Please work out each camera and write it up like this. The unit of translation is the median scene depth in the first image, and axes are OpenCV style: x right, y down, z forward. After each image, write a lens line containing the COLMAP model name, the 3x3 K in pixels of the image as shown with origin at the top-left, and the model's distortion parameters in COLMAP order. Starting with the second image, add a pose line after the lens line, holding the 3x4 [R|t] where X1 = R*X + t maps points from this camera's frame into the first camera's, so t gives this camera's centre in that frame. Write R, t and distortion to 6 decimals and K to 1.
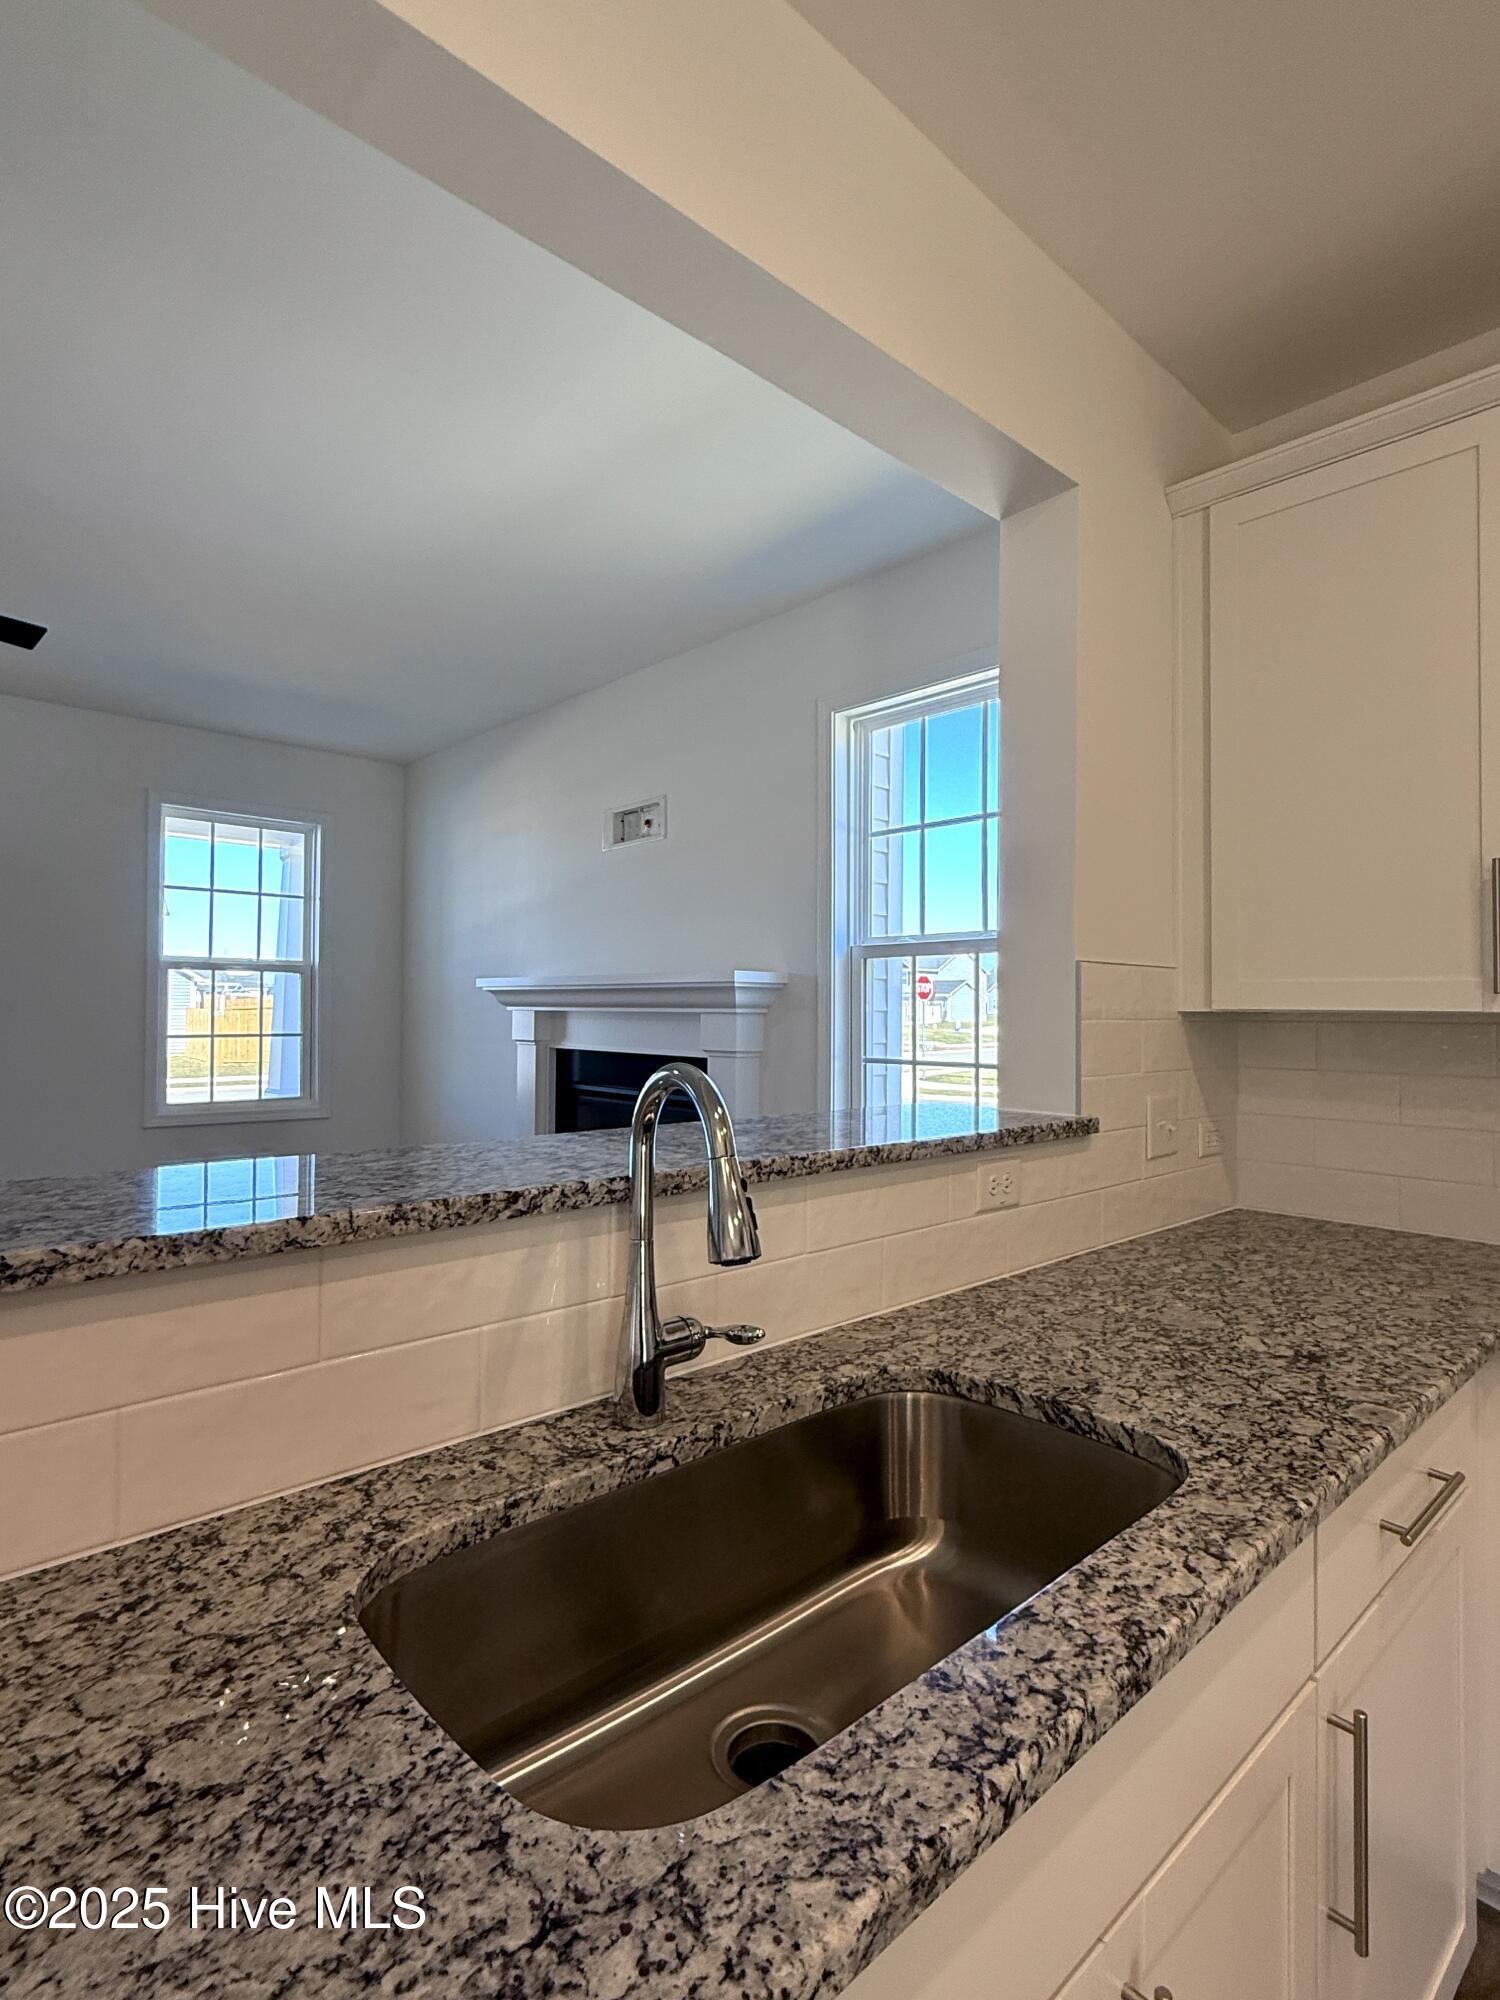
lens RADIAL K [[1008.2, 0, 751.4], [0, 1008.2, 997.6], [0, 0, 1]] dist [0.002175, 0.000090]
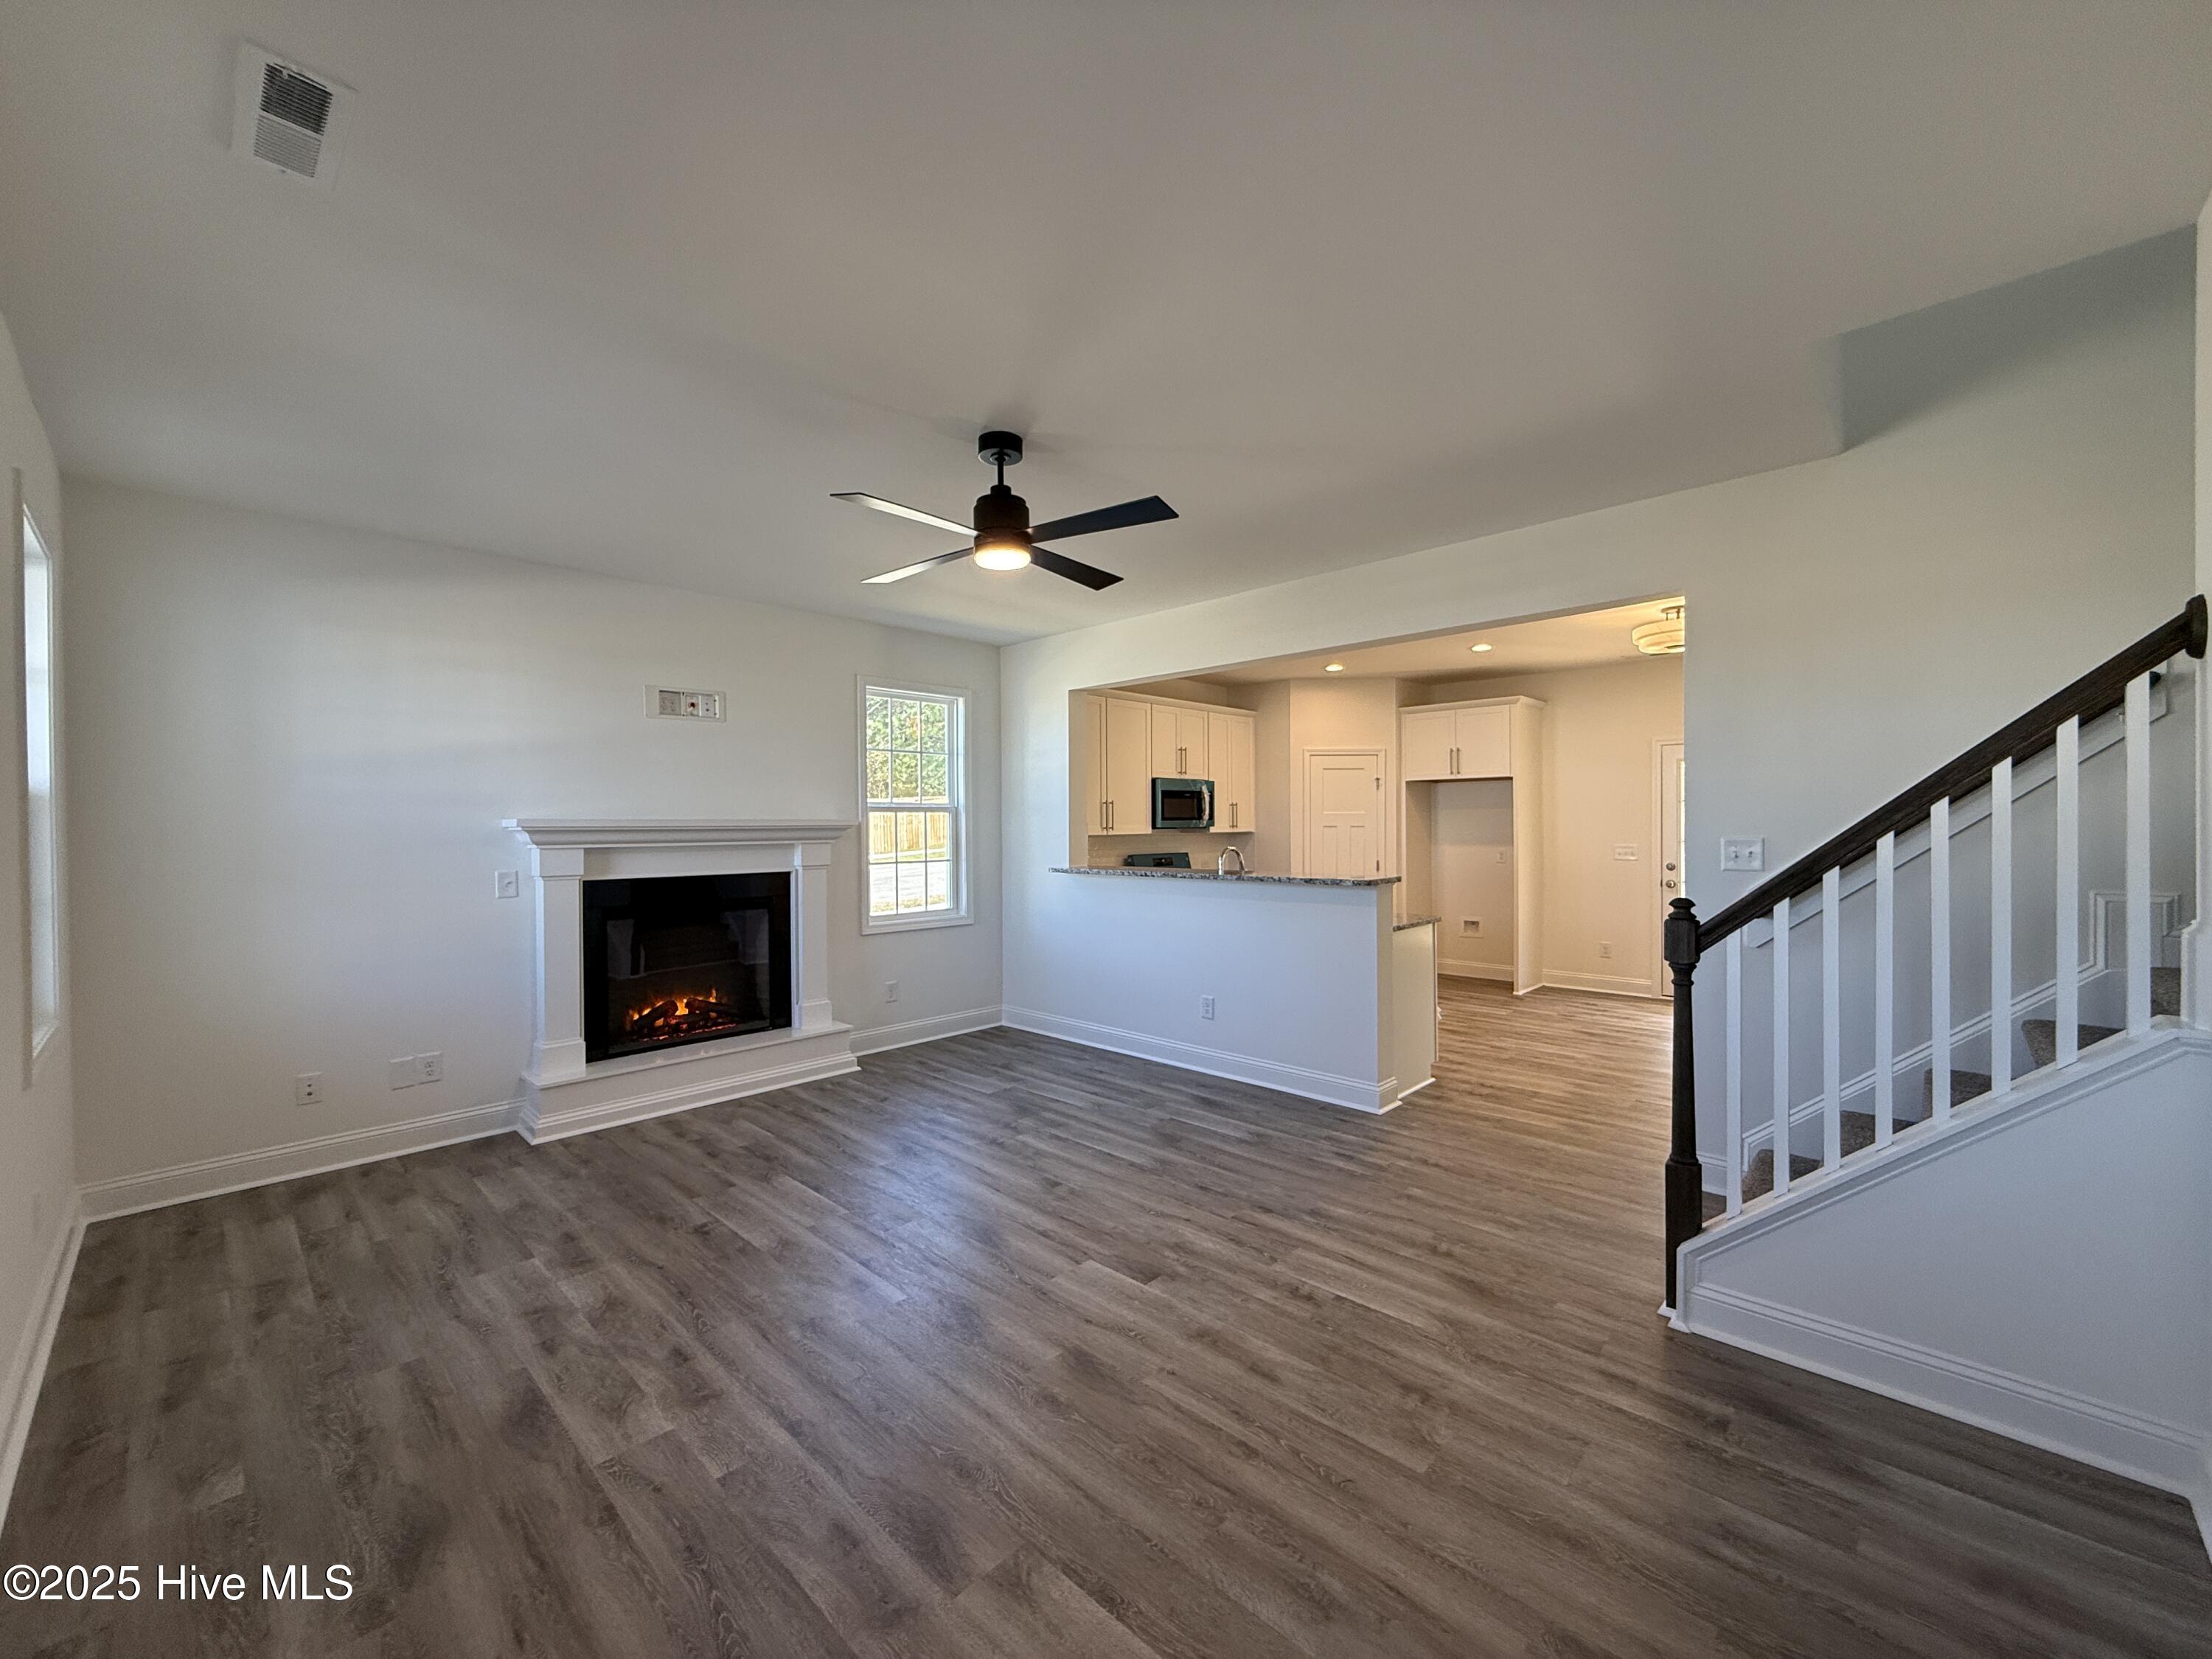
lens RADIAL K [[879.0, 0, 1099.6], [0, 879.0, 829.4], [0, 0, 1]] dist [-0.001124, 0.000180]
pose [[-0.055824, -0.014671, 0.998333, -1.577275], [-0.007655, 0.999869, 0.014266, -0.032809], [-0.998411, -0.006845, -0.055929, 0.625521]]
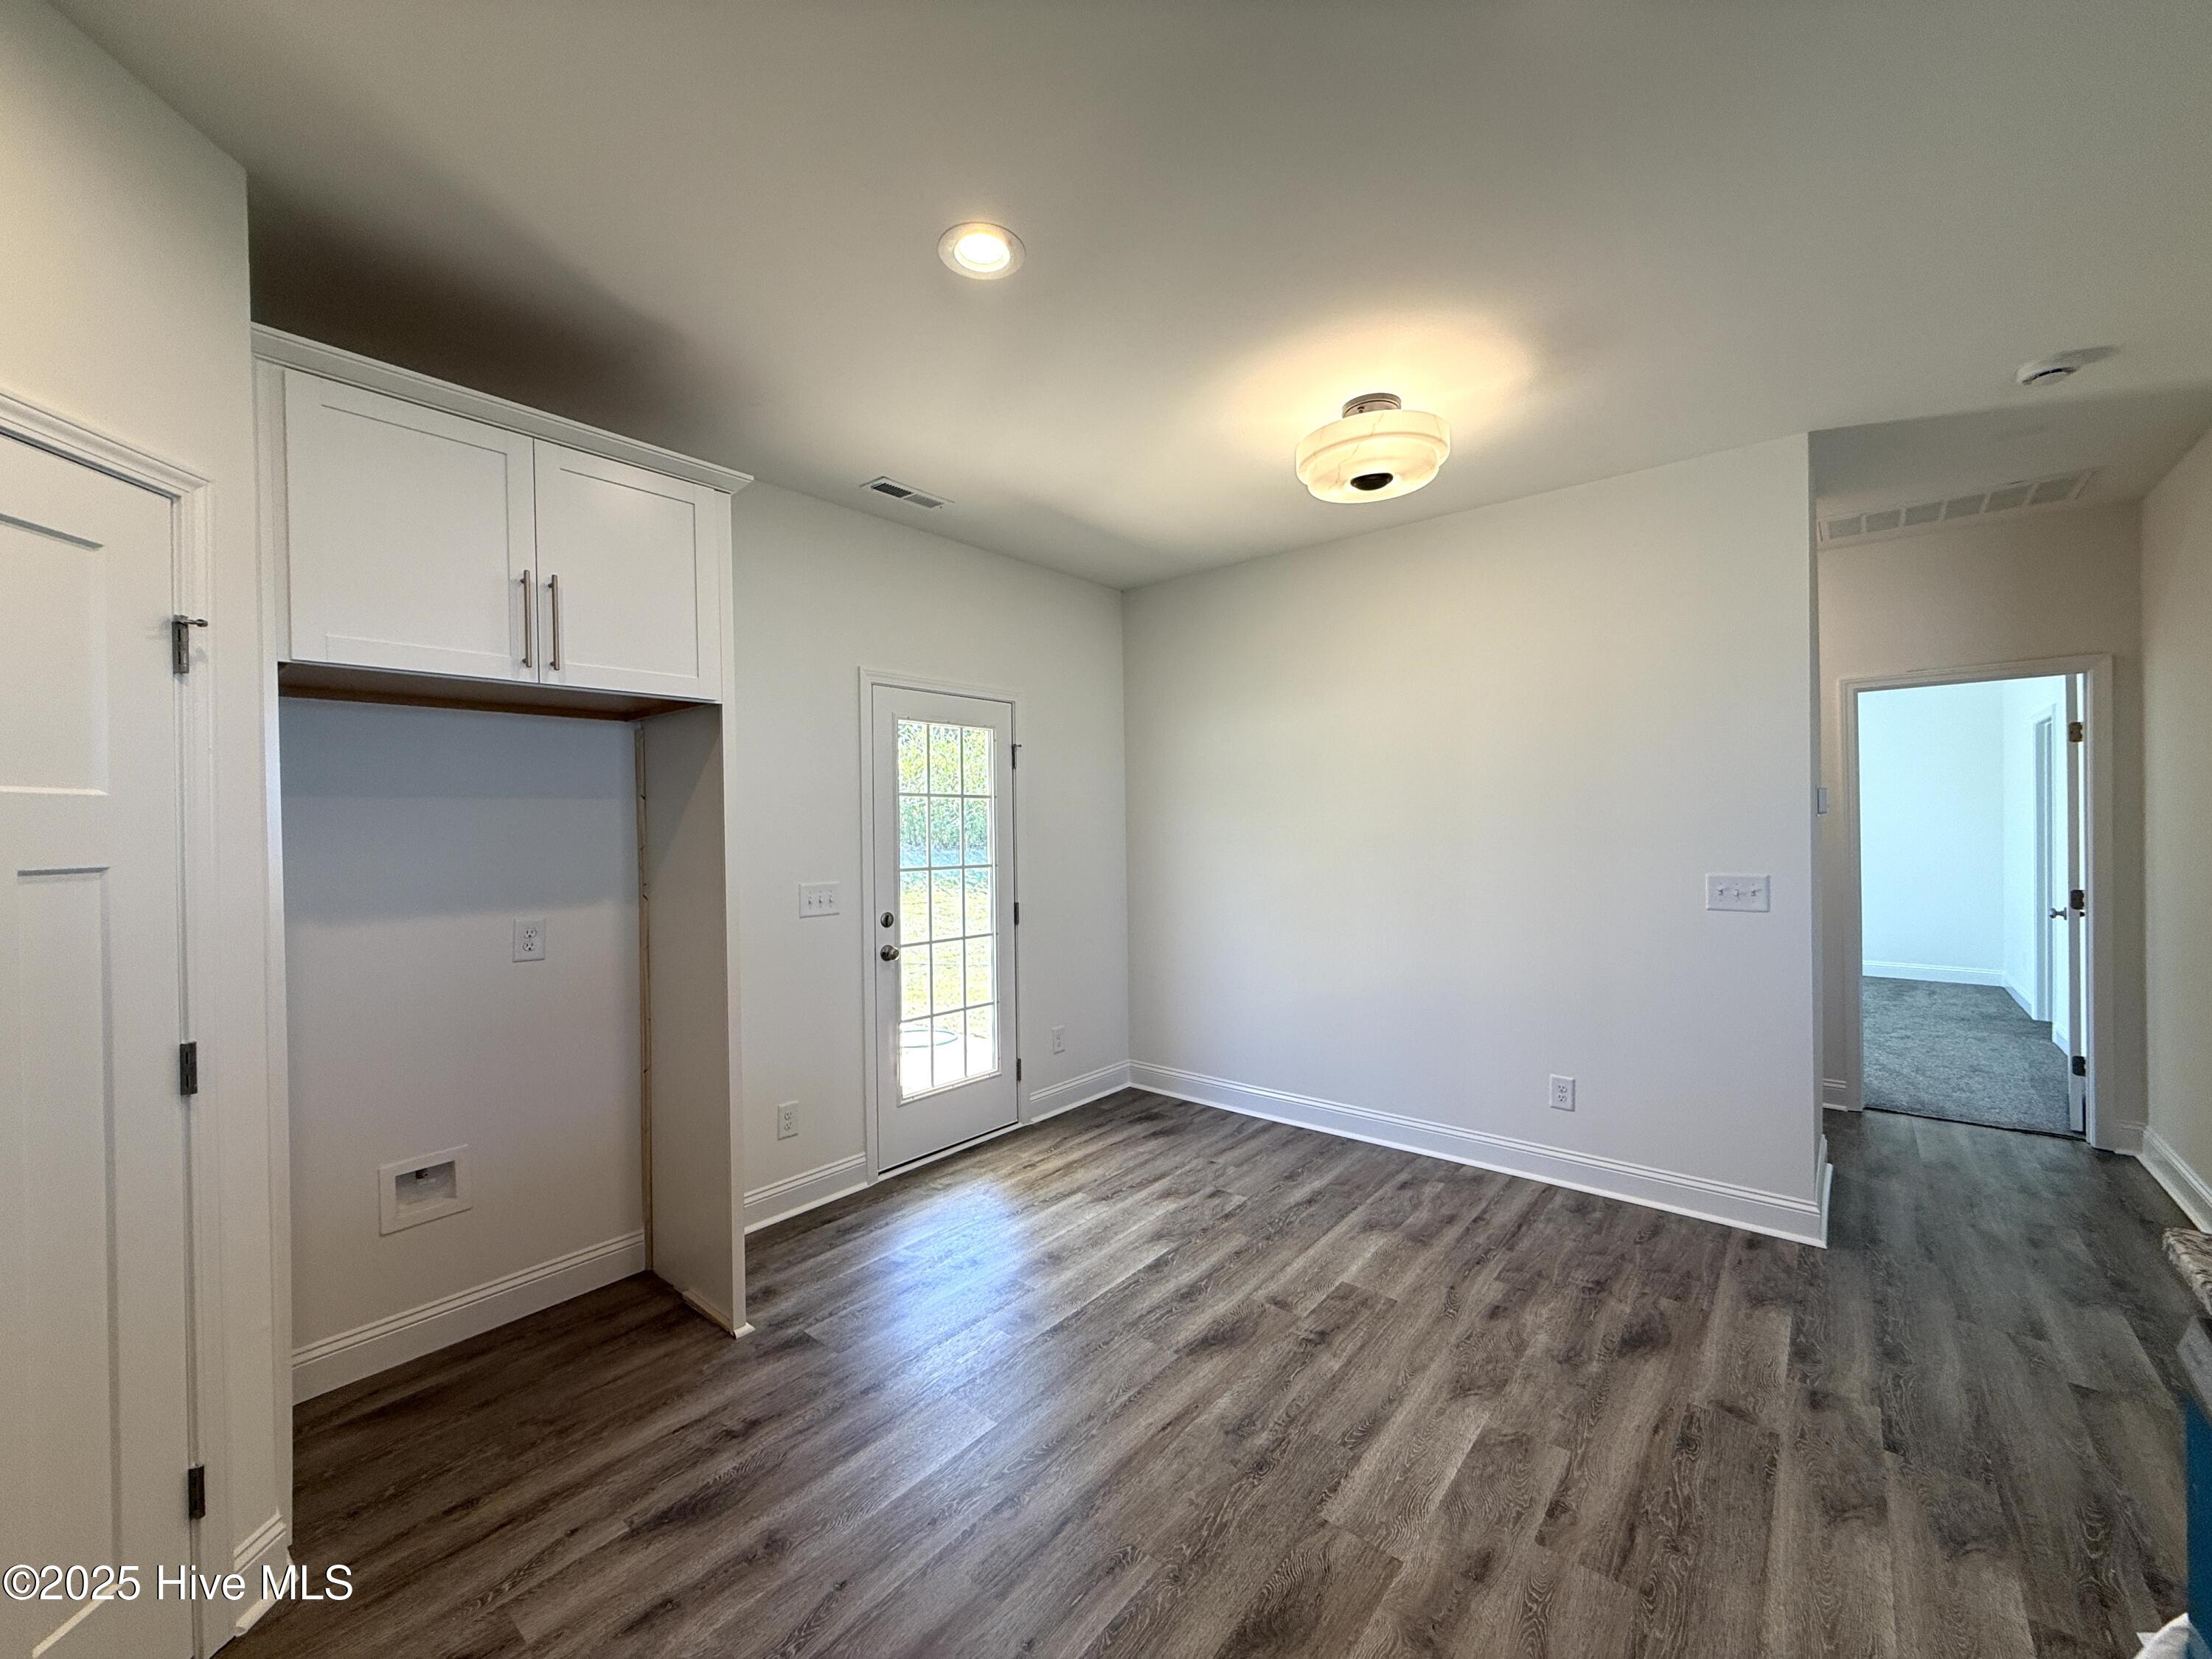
lens RADIAL K [[879.0, 0, 1100.9], [0, 879.0, 824.4], [0, 0, 1]] dist [-0.001124, 0.000180]
pose [[-0.992707, 0.004849, -0.120457, 0.279890], [0.006755, 0.999858, -0.015425, -0.023939], [0.120365, -0.016126, -0.992599, 0.265614]]
